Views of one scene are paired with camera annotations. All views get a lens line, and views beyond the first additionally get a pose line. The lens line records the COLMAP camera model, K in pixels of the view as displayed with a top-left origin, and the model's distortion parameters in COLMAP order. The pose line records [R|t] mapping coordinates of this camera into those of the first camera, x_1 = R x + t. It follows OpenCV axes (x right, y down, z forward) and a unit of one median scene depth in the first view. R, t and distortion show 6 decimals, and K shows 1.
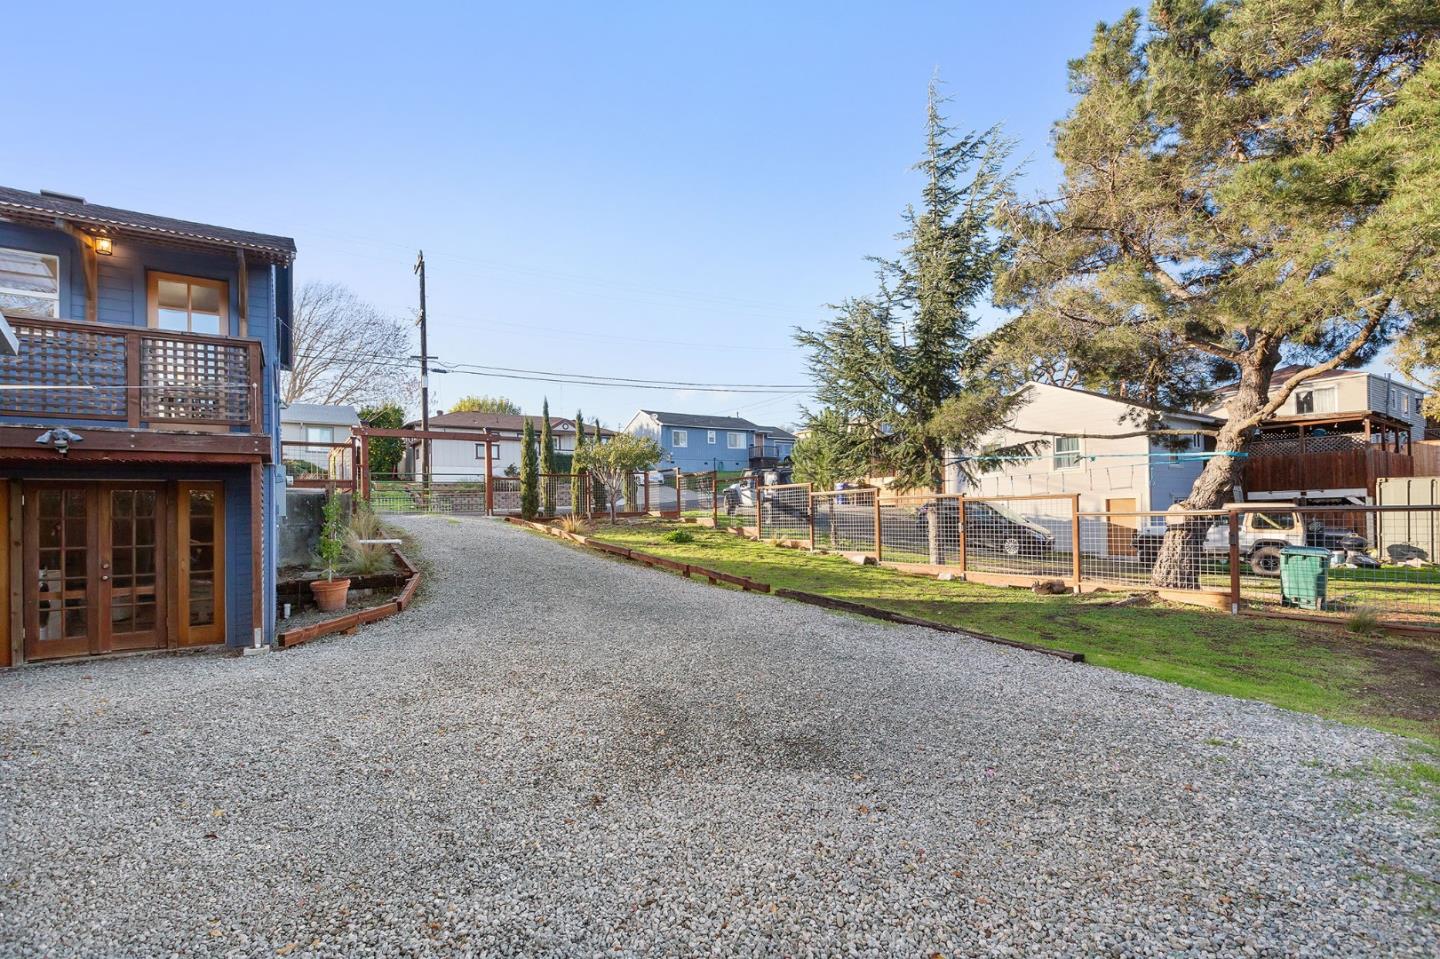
lens RADIAL K [[663.5, 0, 724.3], [0, 663.5, 478.7], [0, 0, 1]] dist [-0.005733, -0.000463]
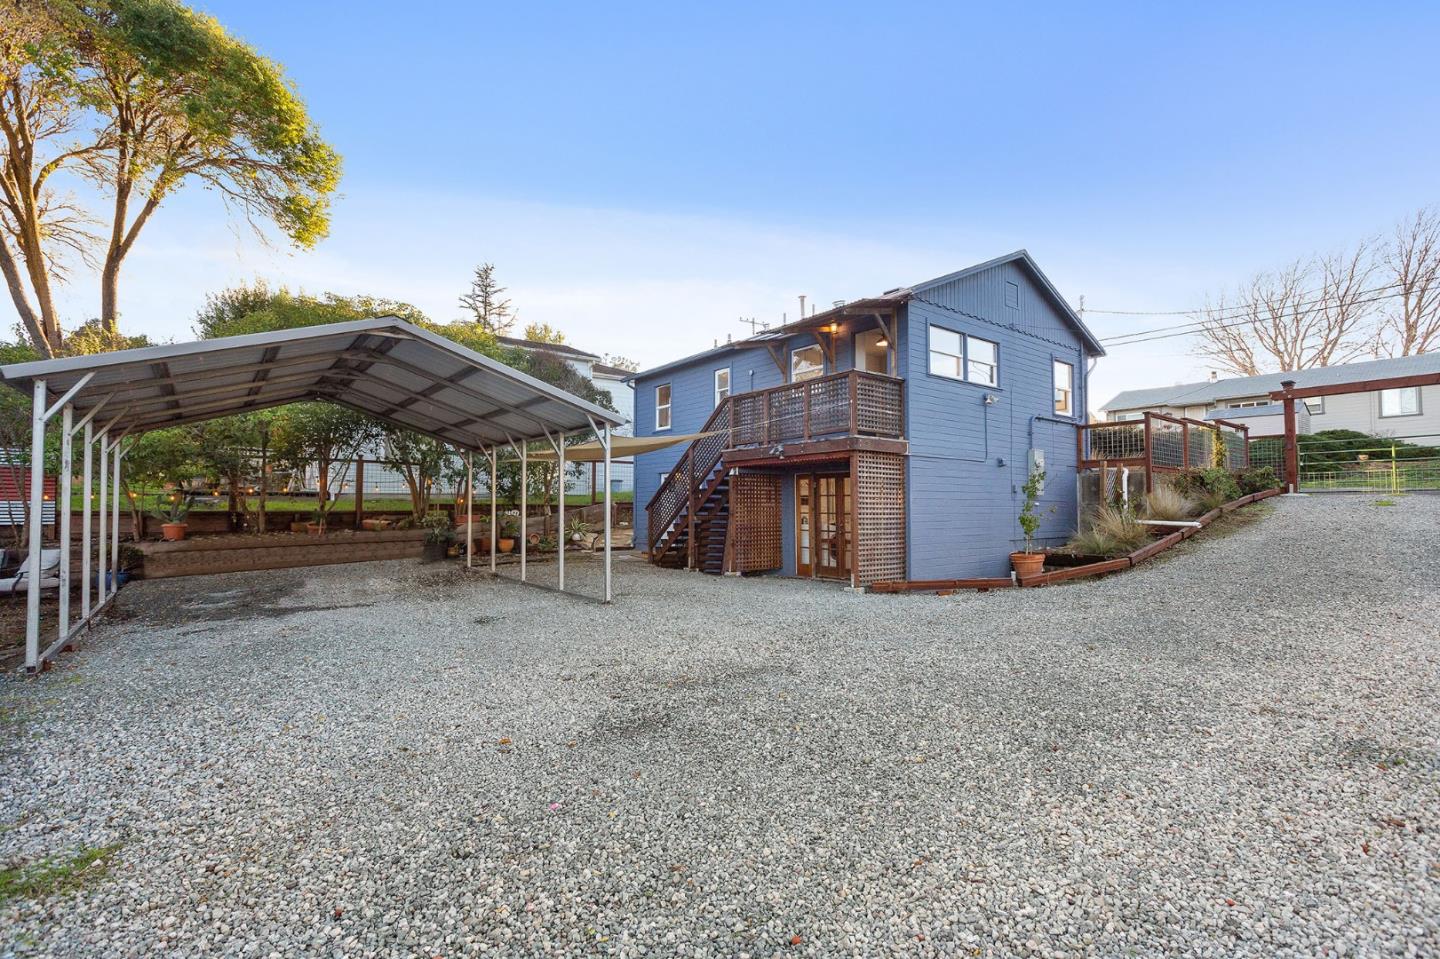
lens RADIAL K [[663.5, 0, 724.3], [0, 663.5, 478.7], [0, 0, 1]] dist [-0.005733, -0.000463]
pose [[0.069177, -0.033268, -0.997050, 0.835082], [0.014279, 0.999374, -0.032355, 0.075469], [0.997502, -0.011998, 0.069609, 0.825425]]
